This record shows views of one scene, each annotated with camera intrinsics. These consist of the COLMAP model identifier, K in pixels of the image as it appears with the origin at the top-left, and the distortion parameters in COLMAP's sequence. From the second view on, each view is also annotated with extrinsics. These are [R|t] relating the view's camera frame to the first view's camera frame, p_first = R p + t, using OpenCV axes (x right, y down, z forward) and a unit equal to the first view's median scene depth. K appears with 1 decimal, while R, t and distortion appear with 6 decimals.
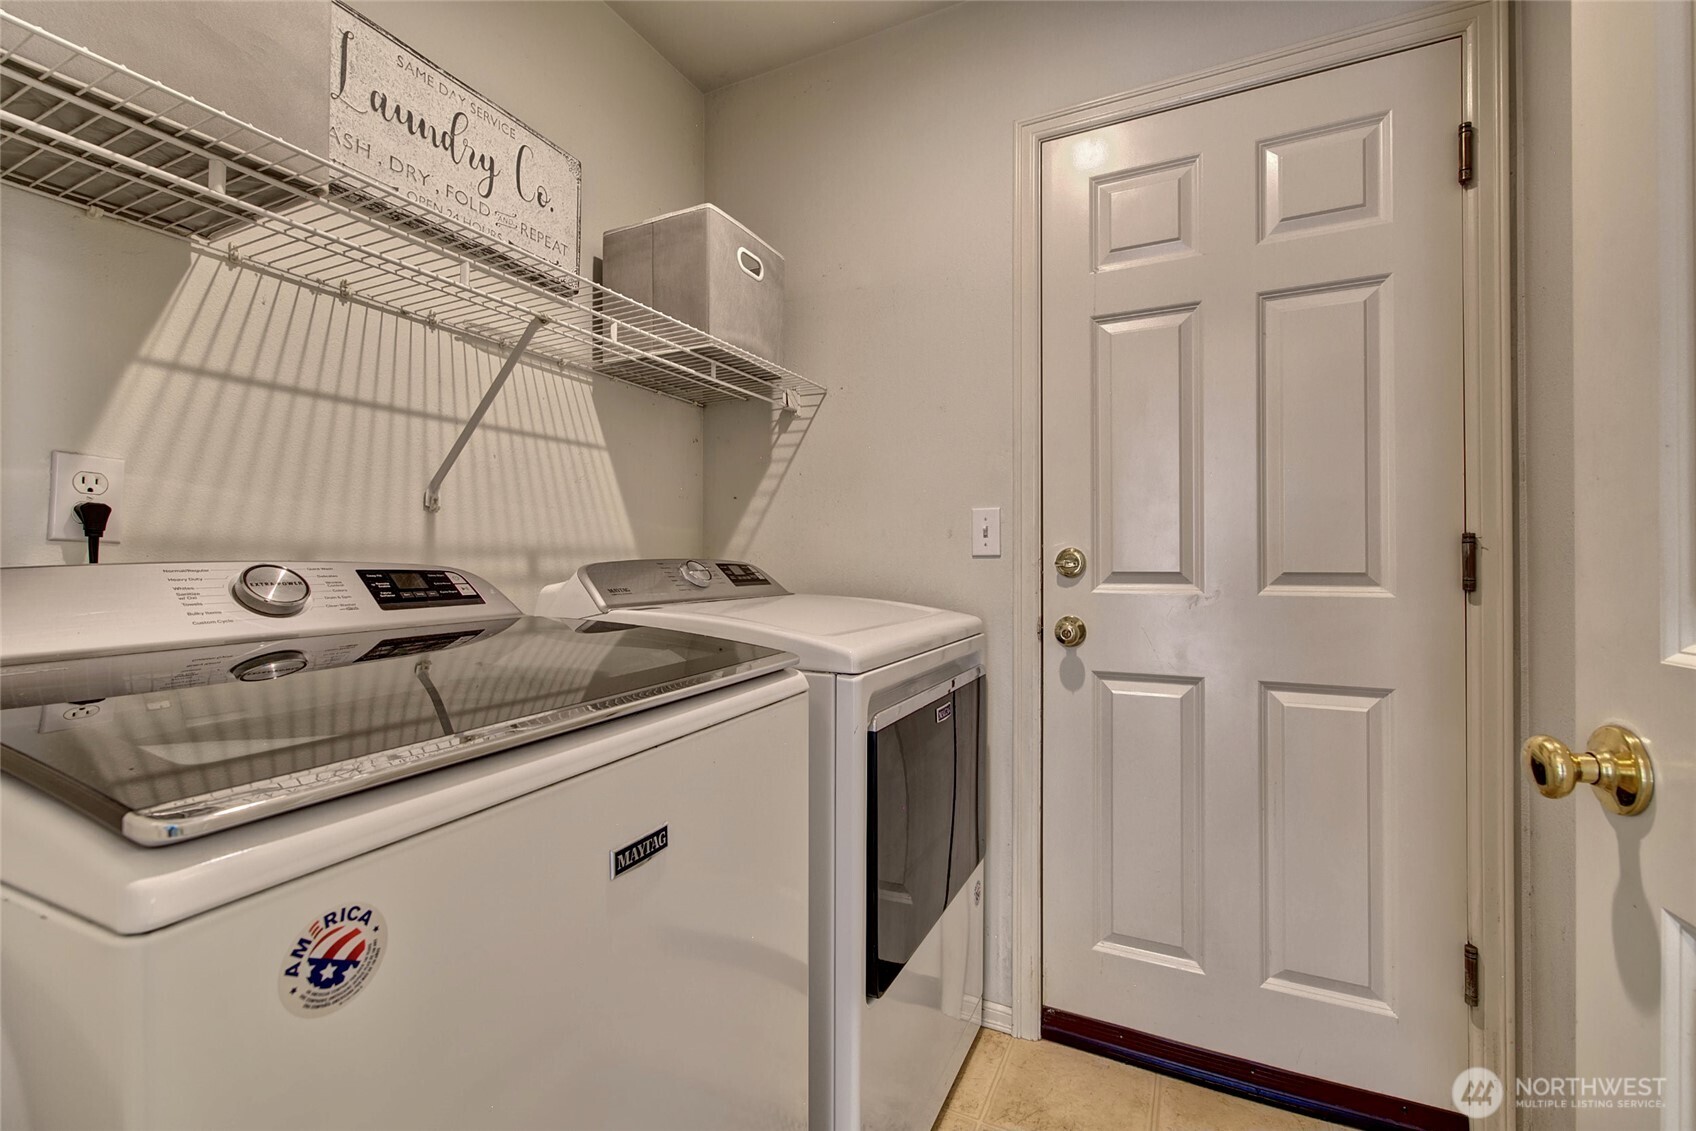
lens RADIAL K [[728.1, 0, 849.5], [0, 728.1, 563.5], [0, 0, 1]] dist [-0.000319, 0.002929]
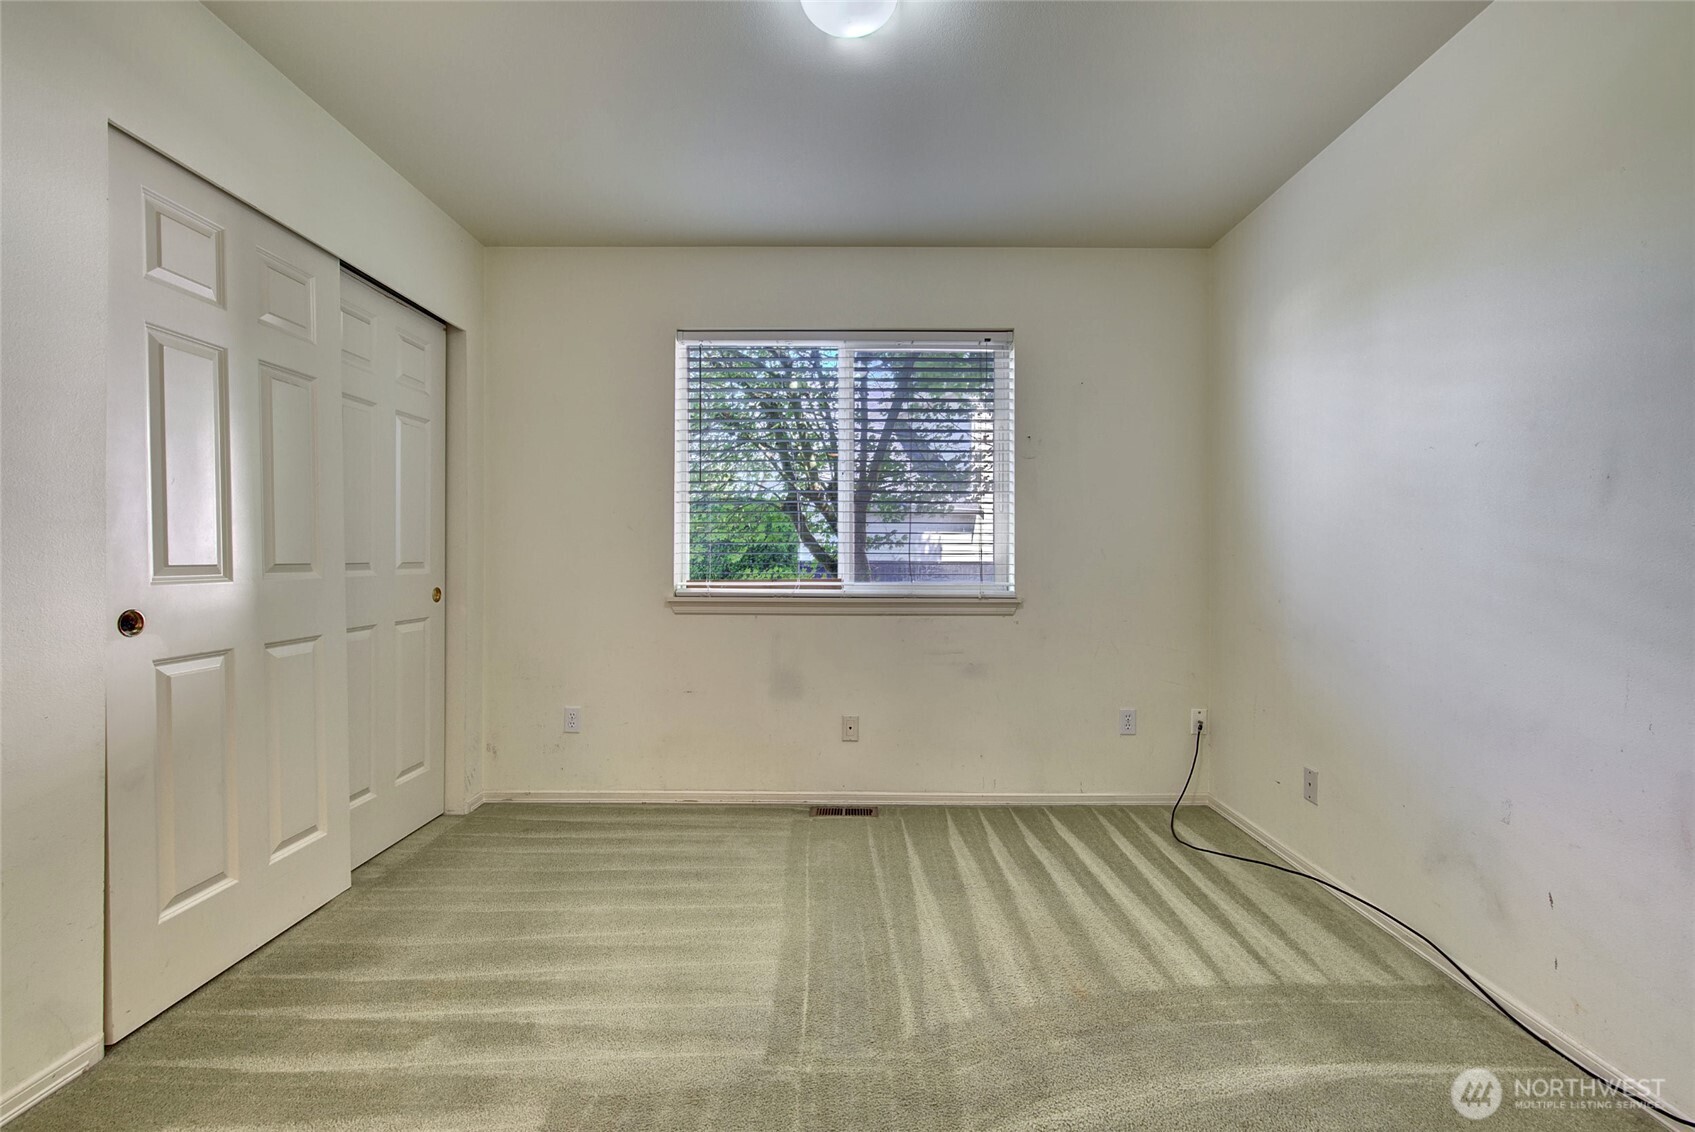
lens RADIAL K [[727.6, 0, 849.2], [0, 727.6, 564.6], [0, 0, 1]] dist [-0.000319, 0.002929]
pose [[-0.430749, -0.003033, 0.902467, -1.163554], [0.003238, 0.999983, 0.004906, 0.013141], [-0.902466, 0.005036, -0.430732, 0.613126]]
